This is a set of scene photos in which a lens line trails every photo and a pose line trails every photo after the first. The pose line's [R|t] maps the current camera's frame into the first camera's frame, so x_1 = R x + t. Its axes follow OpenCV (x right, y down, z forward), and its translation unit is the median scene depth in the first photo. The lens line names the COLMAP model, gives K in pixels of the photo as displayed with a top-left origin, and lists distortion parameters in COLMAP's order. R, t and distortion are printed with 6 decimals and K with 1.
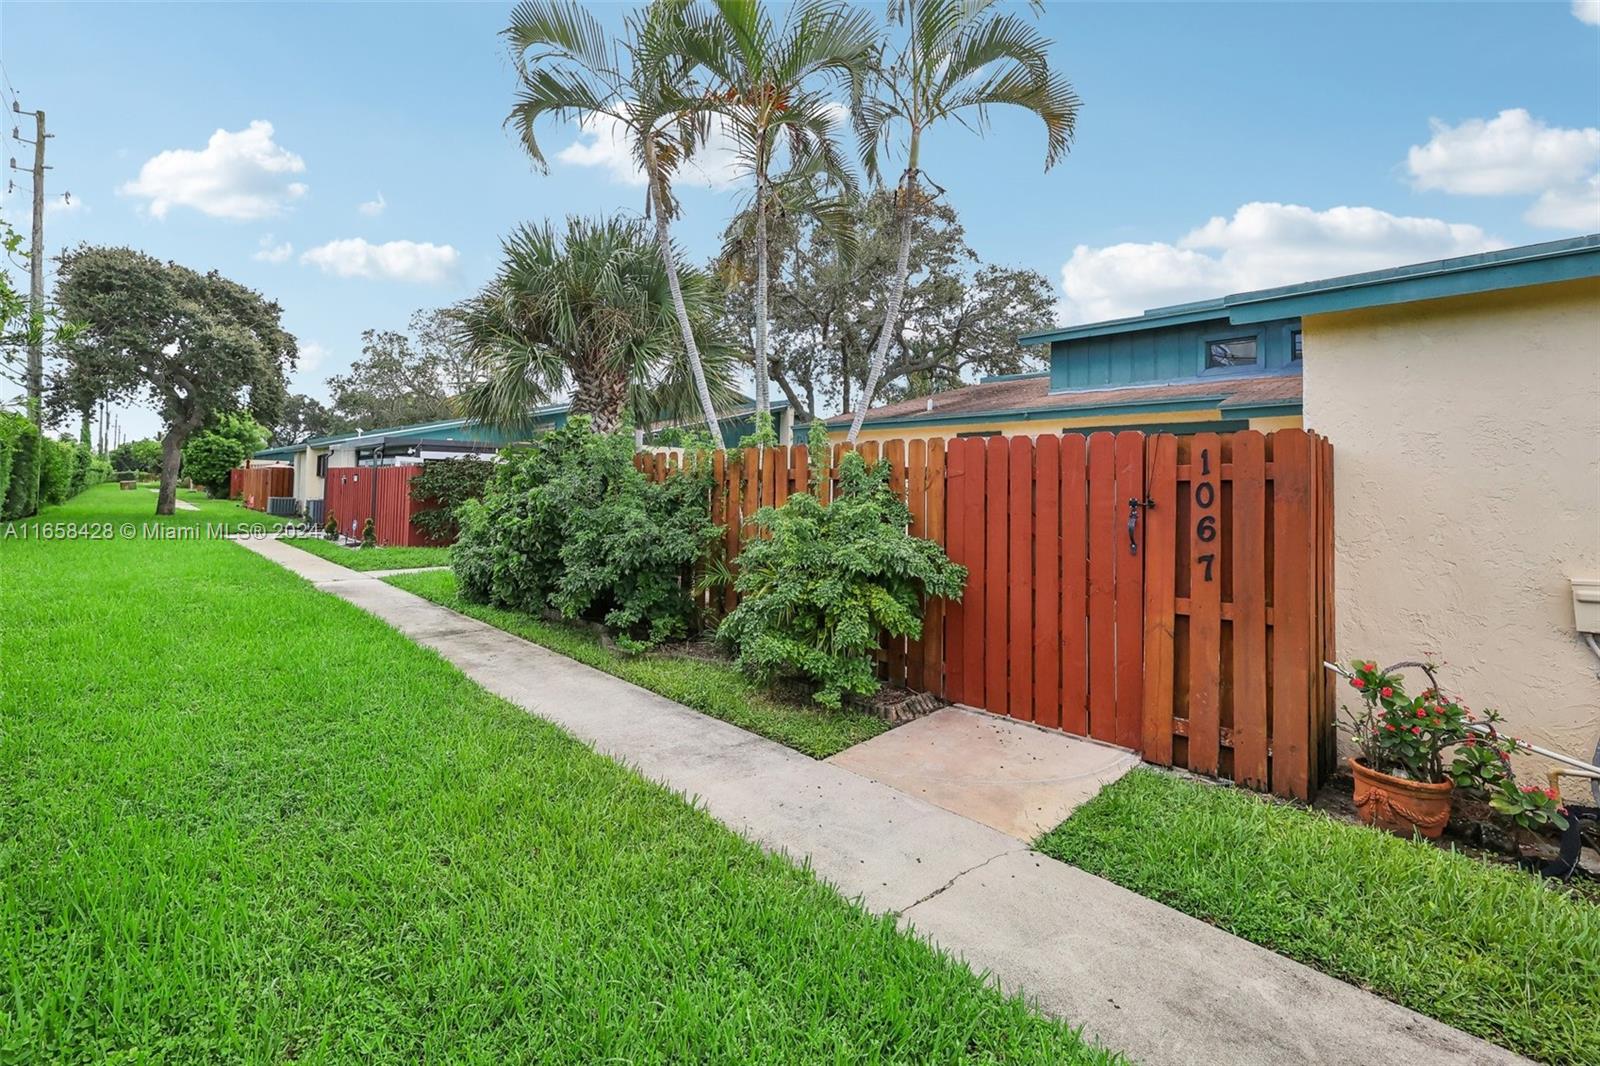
lens RADIAL K [[701.5, 0, 775.0], [0, 701.5, 518.3], [0, 0, 1]] dist [-0.002859, -0.000086]
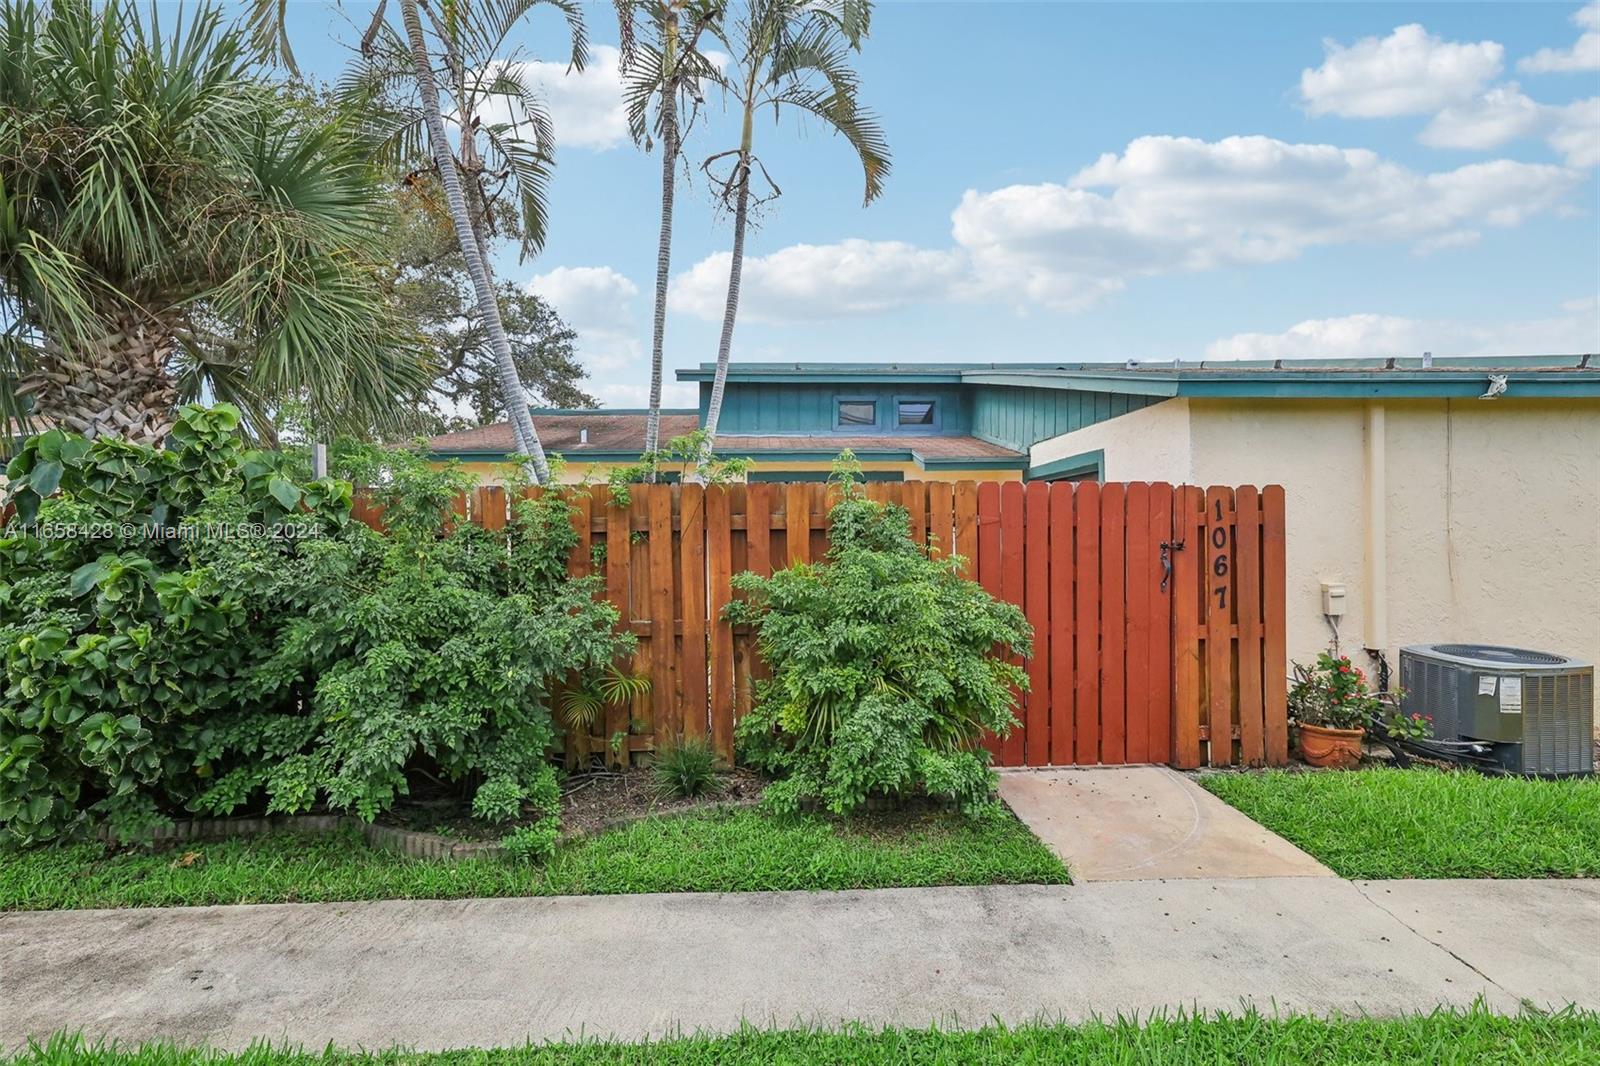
lens RADIAL K [[694.4, 0, 800.0], [0, 694.4, 568.4], [0, 0, 1]] dist [0.003852, 0.000282]
pose [[0.653965, -0.063244, 0.753877, -0.735689], [0.052278, 0.997895, 0.038366, -0.061465], [-0.754717, 0.014321, 0.655895, 0.733368]]
